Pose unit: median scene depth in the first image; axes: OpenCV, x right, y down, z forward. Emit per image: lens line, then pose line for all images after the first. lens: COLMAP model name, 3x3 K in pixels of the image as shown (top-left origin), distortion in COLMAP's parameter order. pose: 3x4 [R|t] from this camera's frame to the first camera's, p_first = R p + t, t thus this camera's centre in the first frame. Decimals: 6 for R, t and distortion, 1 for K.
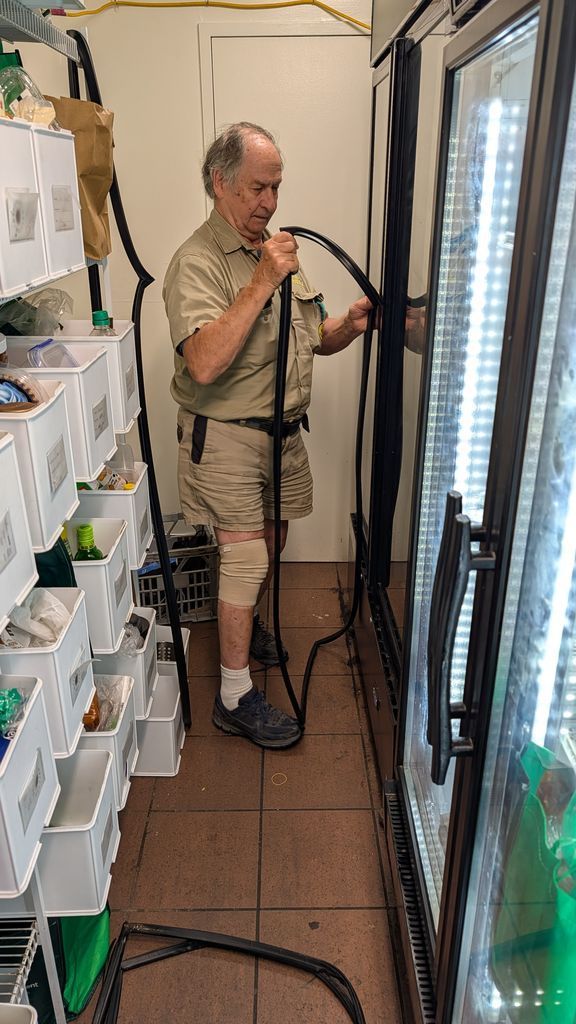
lens RADIAL K [[754.3, 0, 284.0], [0, 754.3, 520.0], [0, 0, 1]] dist [0.024705, -0.013835]
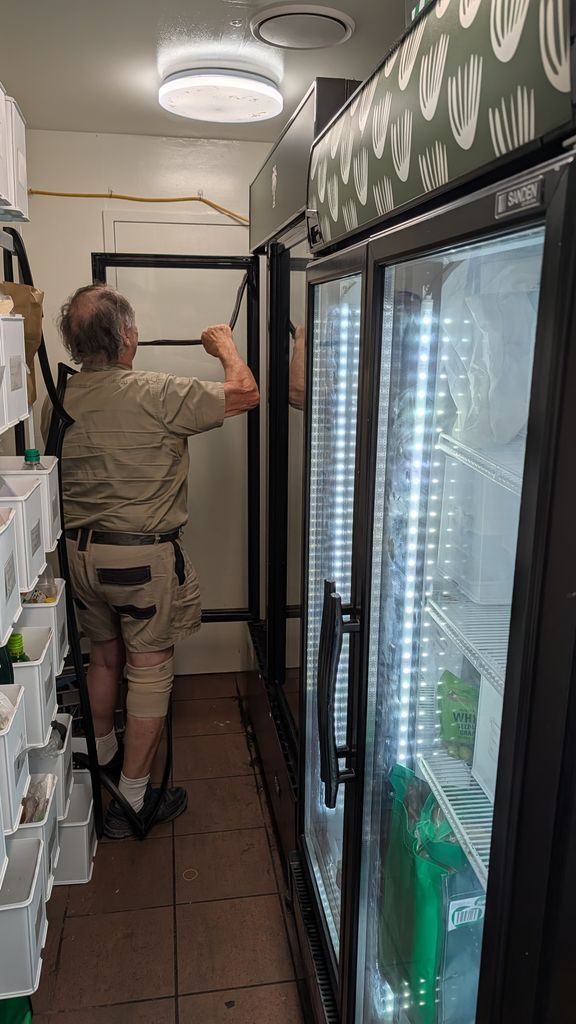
lens RADIAL K [[754.3, 0, 288.0], [0, 754.3, 509.8], [0, 0, 1]] dist [0.024705, -0.013835]
pose [[0.987984, -0.019817, 0.153278, -0.031052], [0.046372, 0.984062, -0.171674, 0.036899], [-0.147433, 0.176719, 0.973157, -0.185716]]
